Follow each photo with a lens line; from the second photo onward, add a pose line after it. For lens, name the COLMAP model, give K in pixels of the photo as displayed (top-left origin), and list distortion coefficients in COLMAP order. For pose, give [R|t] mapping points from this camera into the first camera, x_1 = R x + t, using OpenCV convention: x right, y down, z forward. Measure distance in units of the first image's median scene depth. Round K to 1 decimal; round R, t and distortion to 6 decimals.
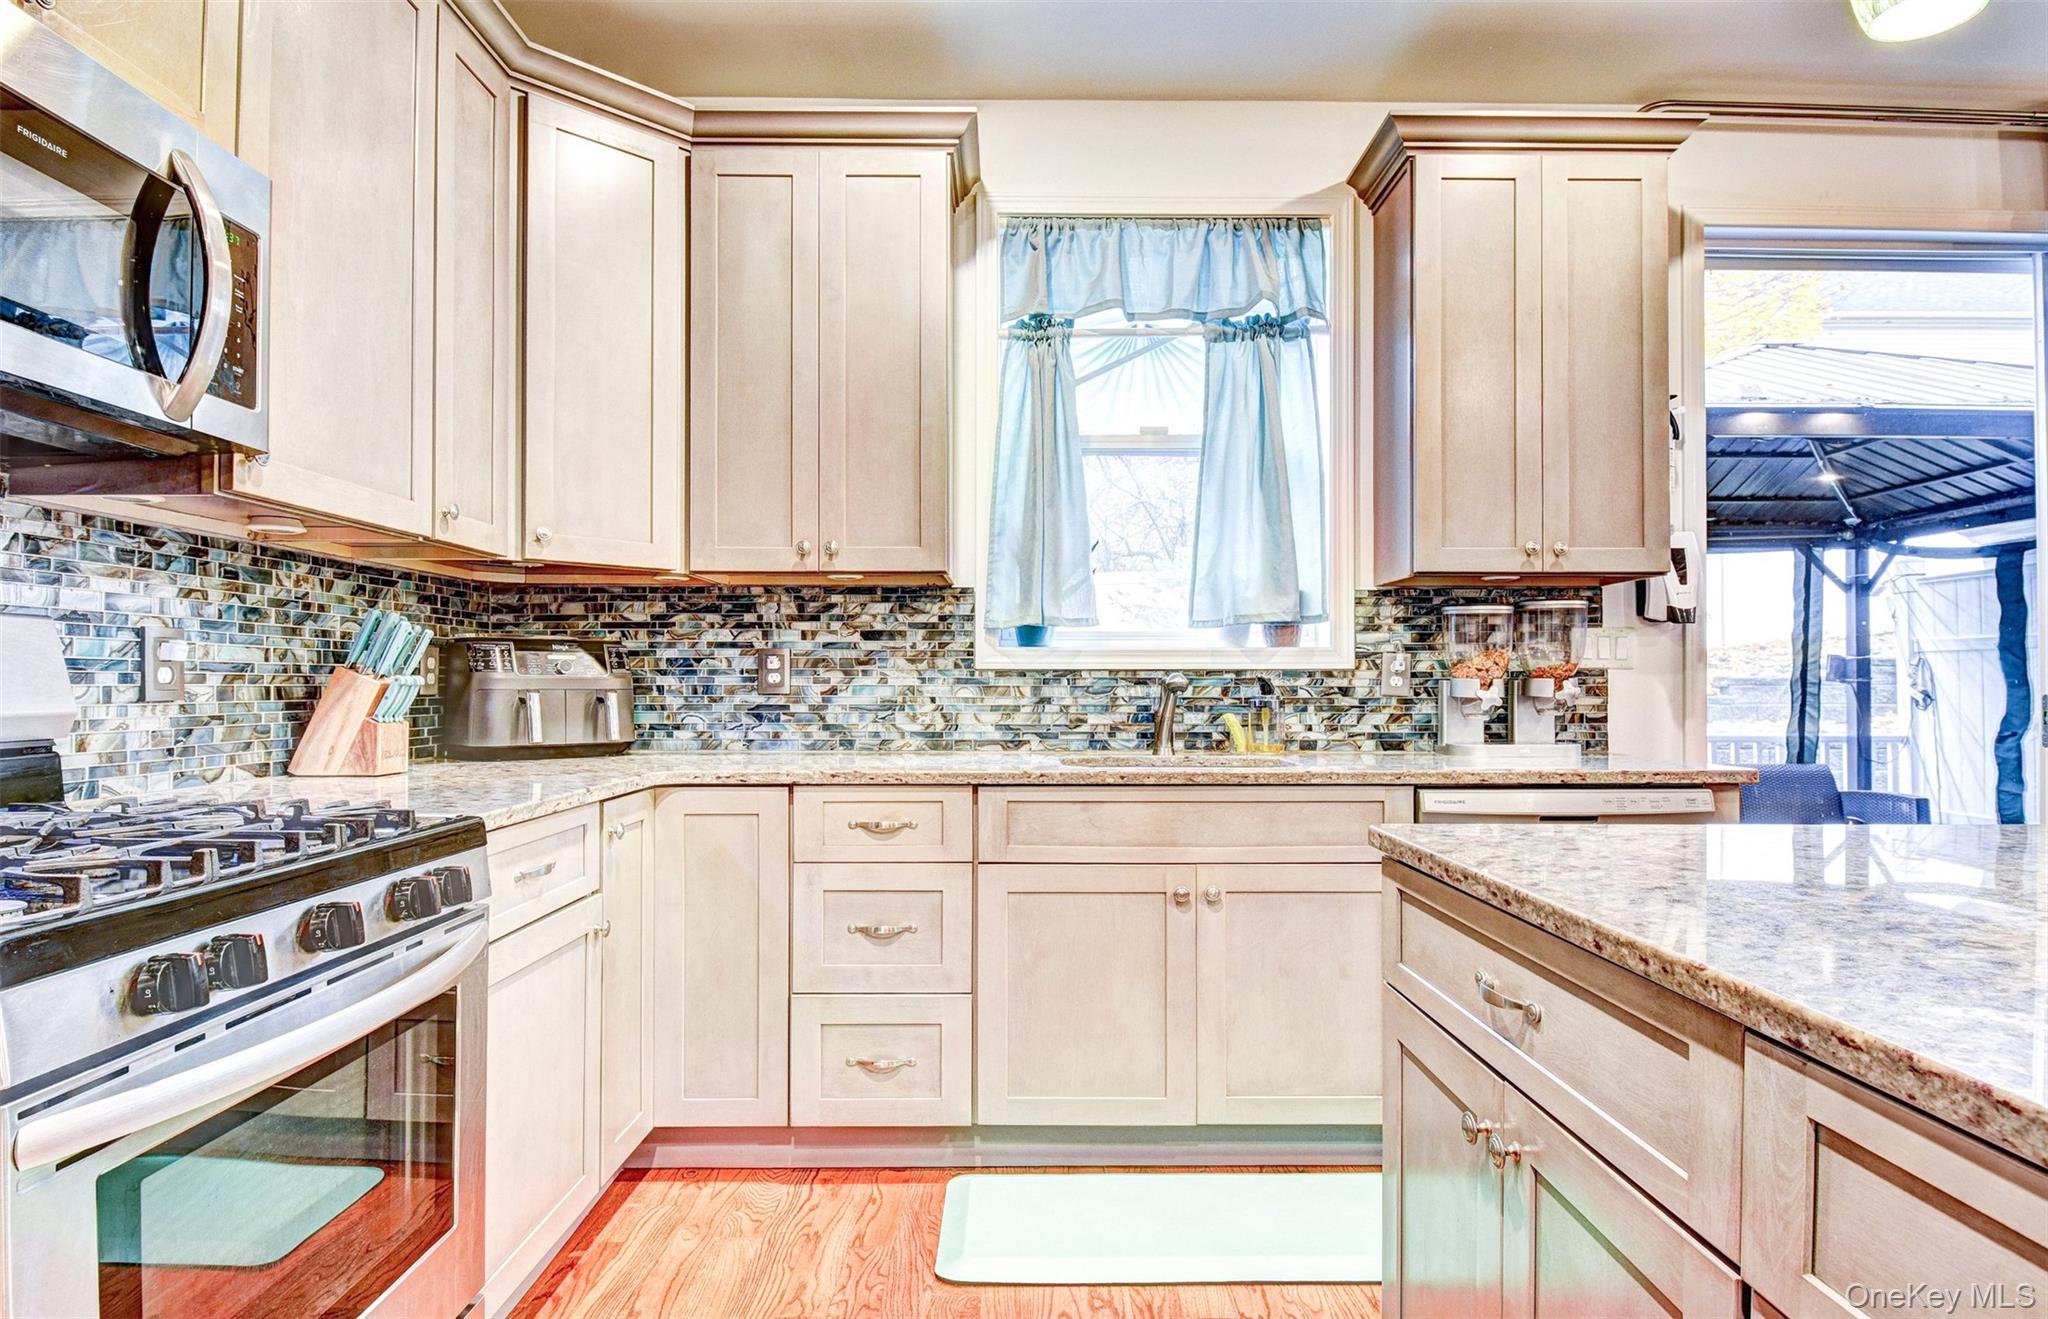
lens RADIAL K [[1142.7, 0, 1024.0], [0, 1142.7, 659.5], [0, 0, 1]] dist [0.002939, -0.000136]
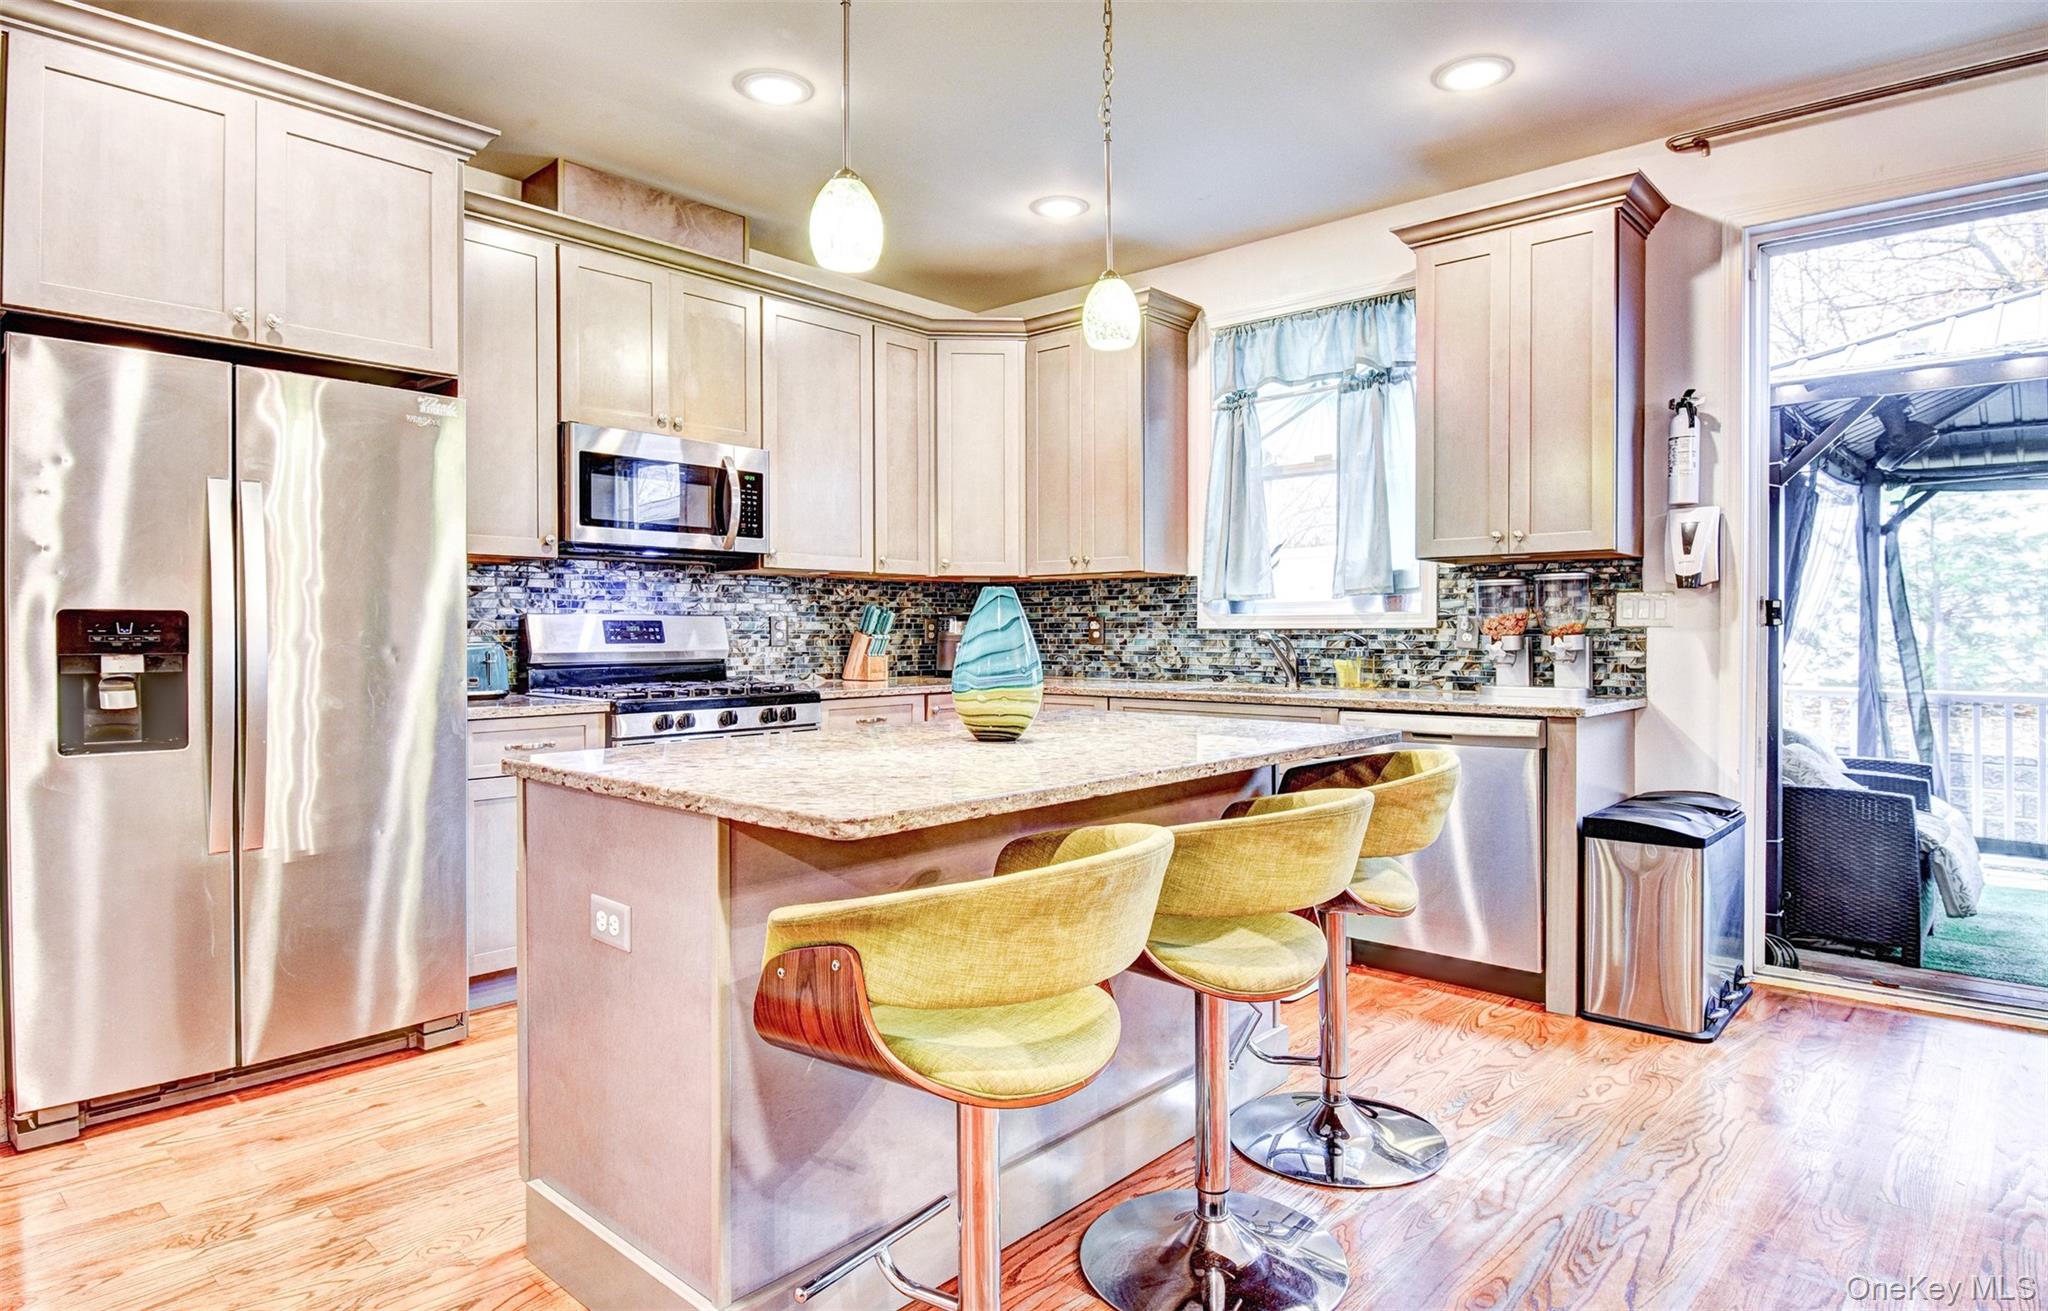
lens RADIAL K [[1141.5, 0, 1027.3], [0, 1141.5, 616.2], [0, 0, 1]] dist [0.000864, -0.000007]
pose [[0.736962, -0.010378, -0.675855, 0.831453], [0.015918, 0.999871, 0.002005, -0.015367], [0.675747, -0.012236, 0.737032, -0.294145]]
